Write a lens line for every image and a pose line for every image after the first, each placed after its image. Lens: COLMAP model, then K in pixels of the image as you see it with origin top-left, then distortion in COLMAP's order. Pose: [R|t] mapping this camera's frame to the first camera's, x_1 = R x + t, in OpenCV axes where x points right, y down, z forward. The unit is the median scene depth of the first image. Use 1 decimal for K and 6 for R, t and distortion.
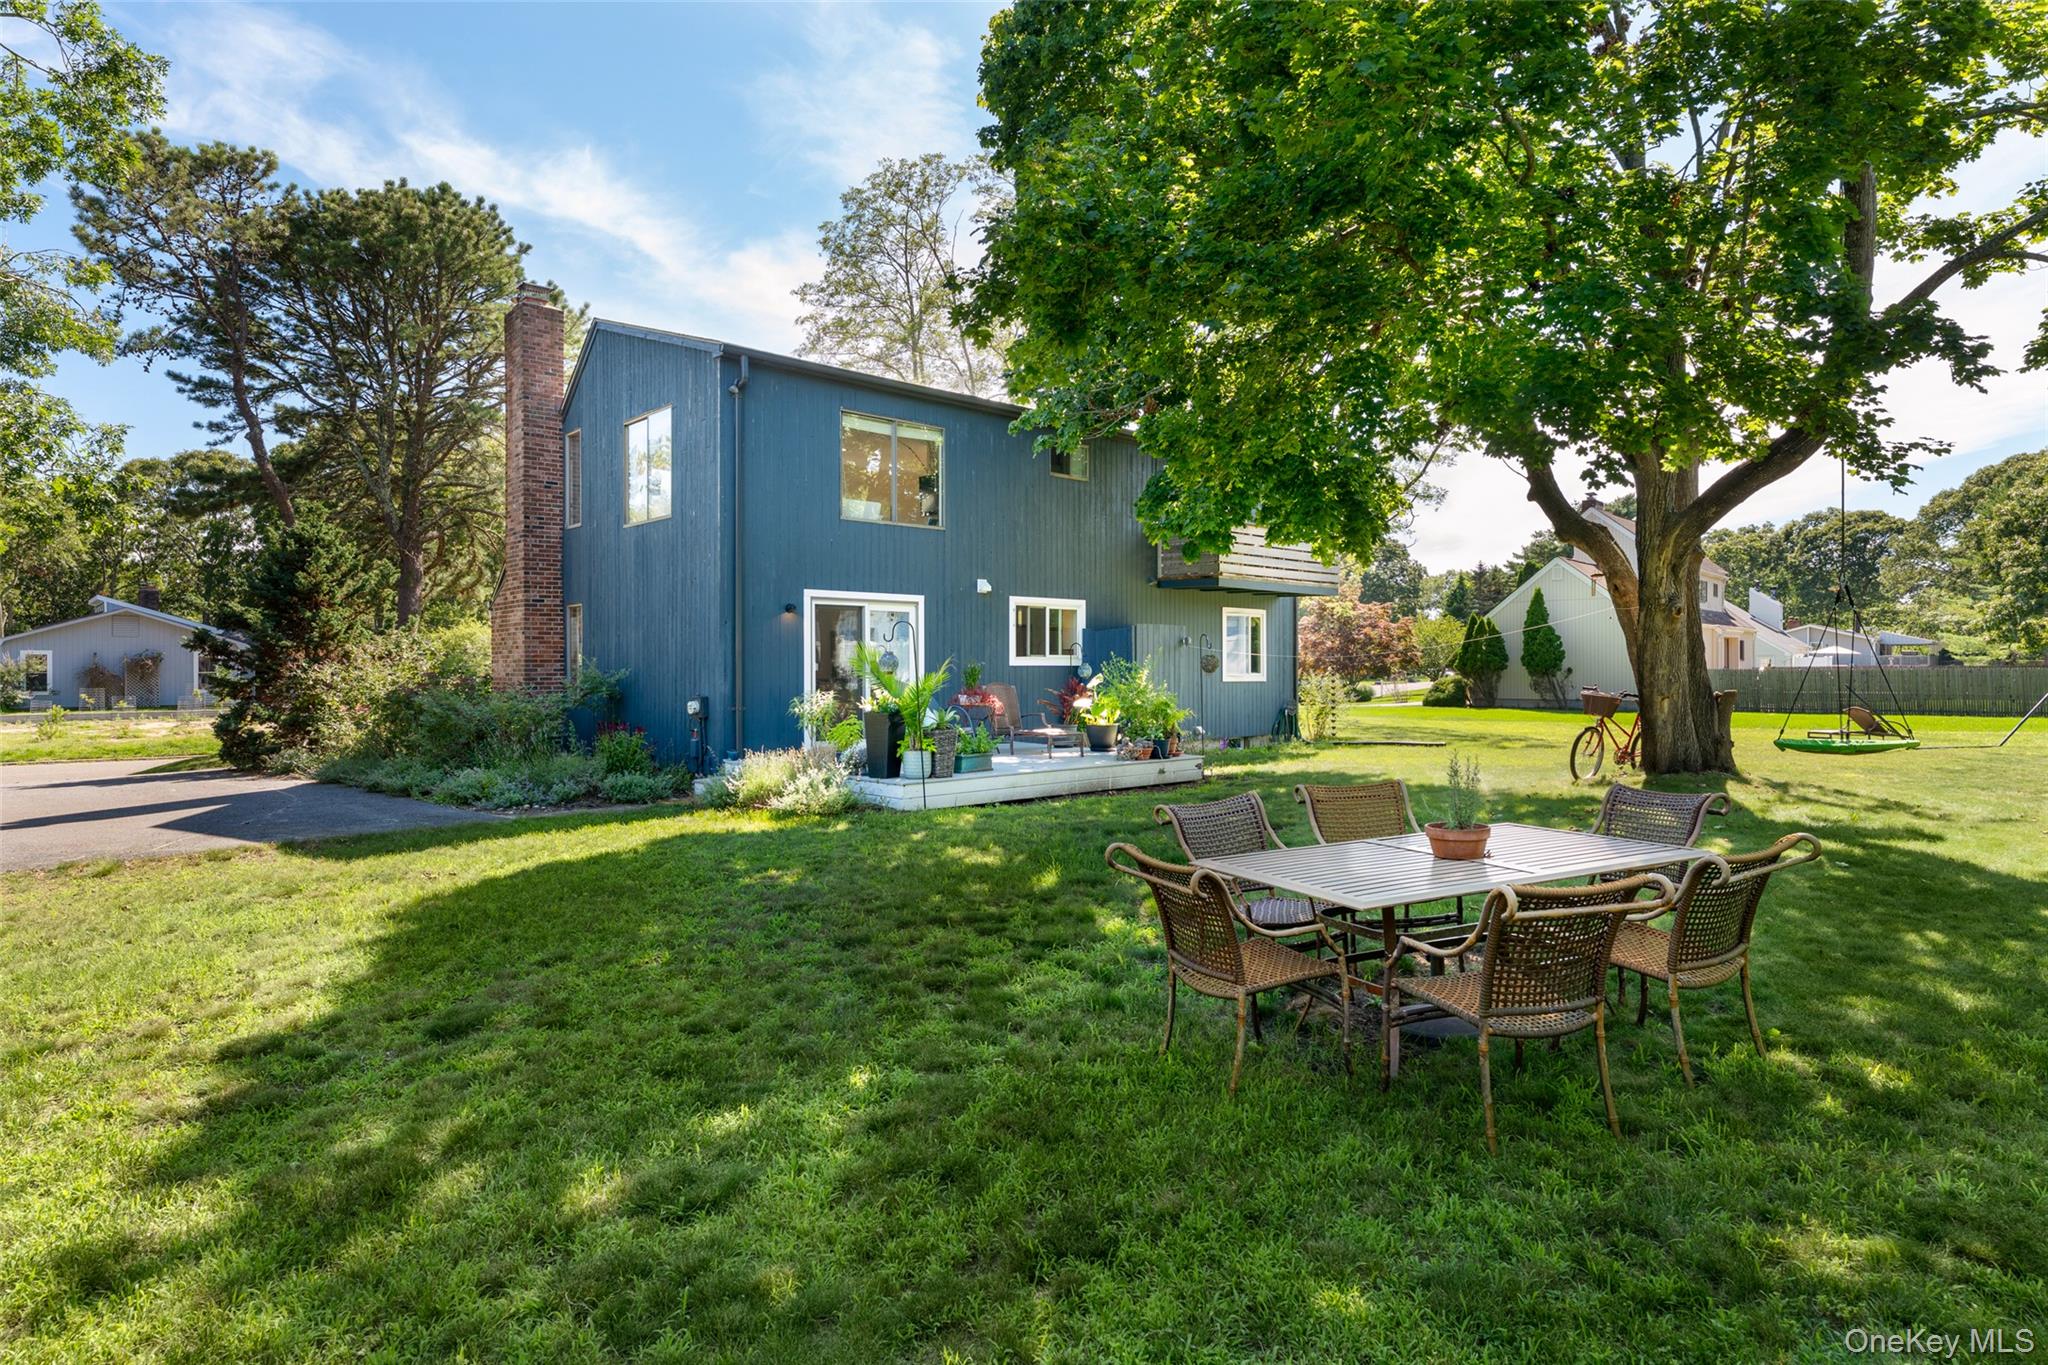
lens RADIAL K [[1111.3, 0, 1025.8], [0, 1111.3, 672.2], [0, 0, 1]] dist [-0.005091, -0.000866]
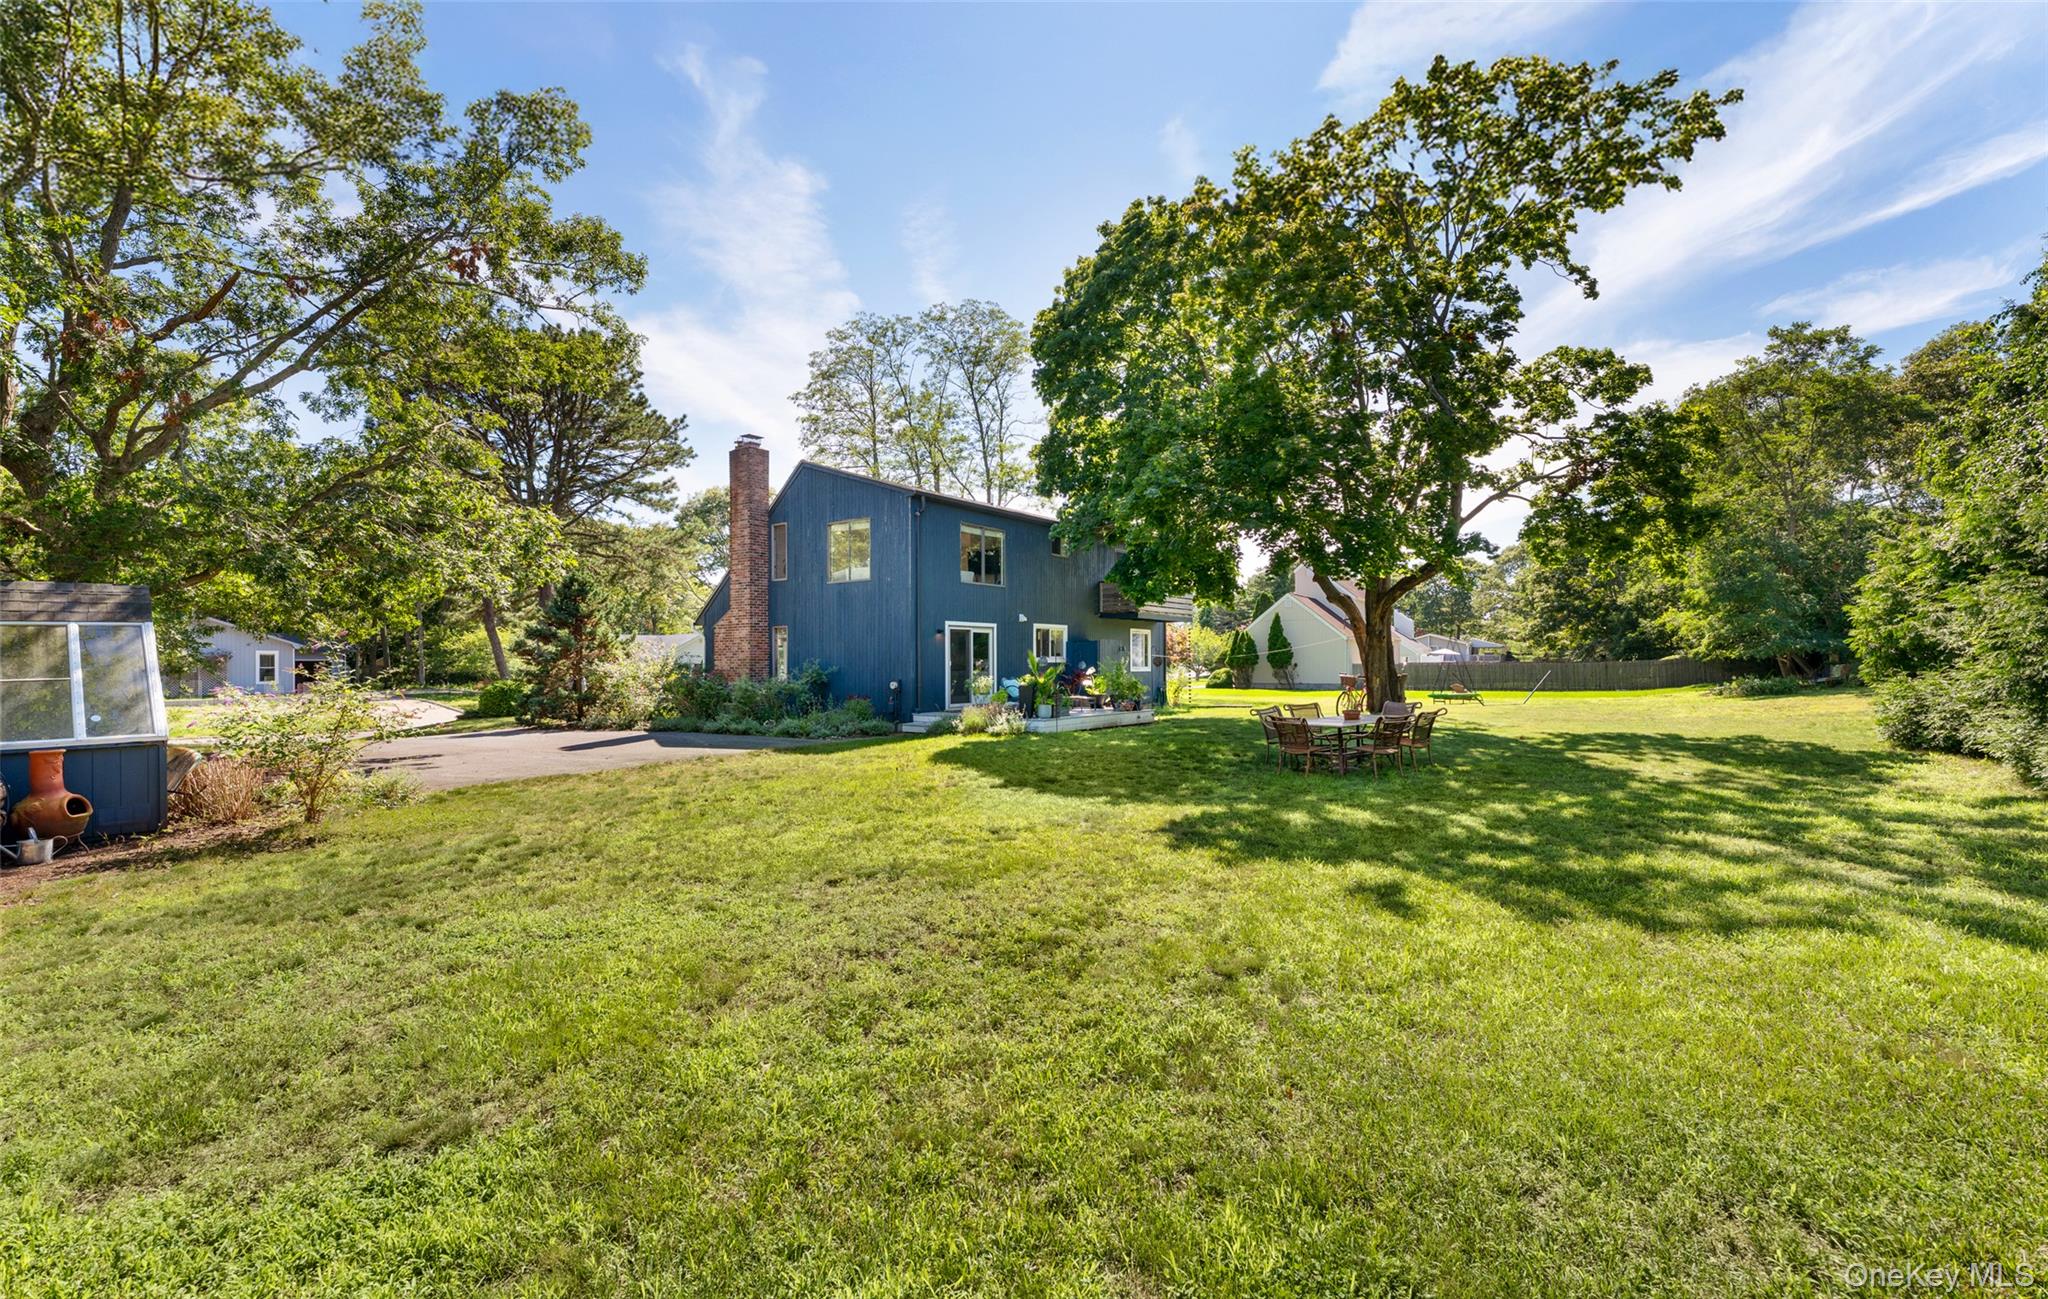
lens RADIAL K [[902.7, 0, 1016.5], [0, 902.7, 651.8], [0, 0, 1]] dist [-0.020688, -0.000038]
pose [[0.982716, 0.000773, 0.185116, -0.288072], [0.002474, 0.999847, -0.017308, 0.001858], [-0.185101, 0.017467, 0.982564, -0.385656]]
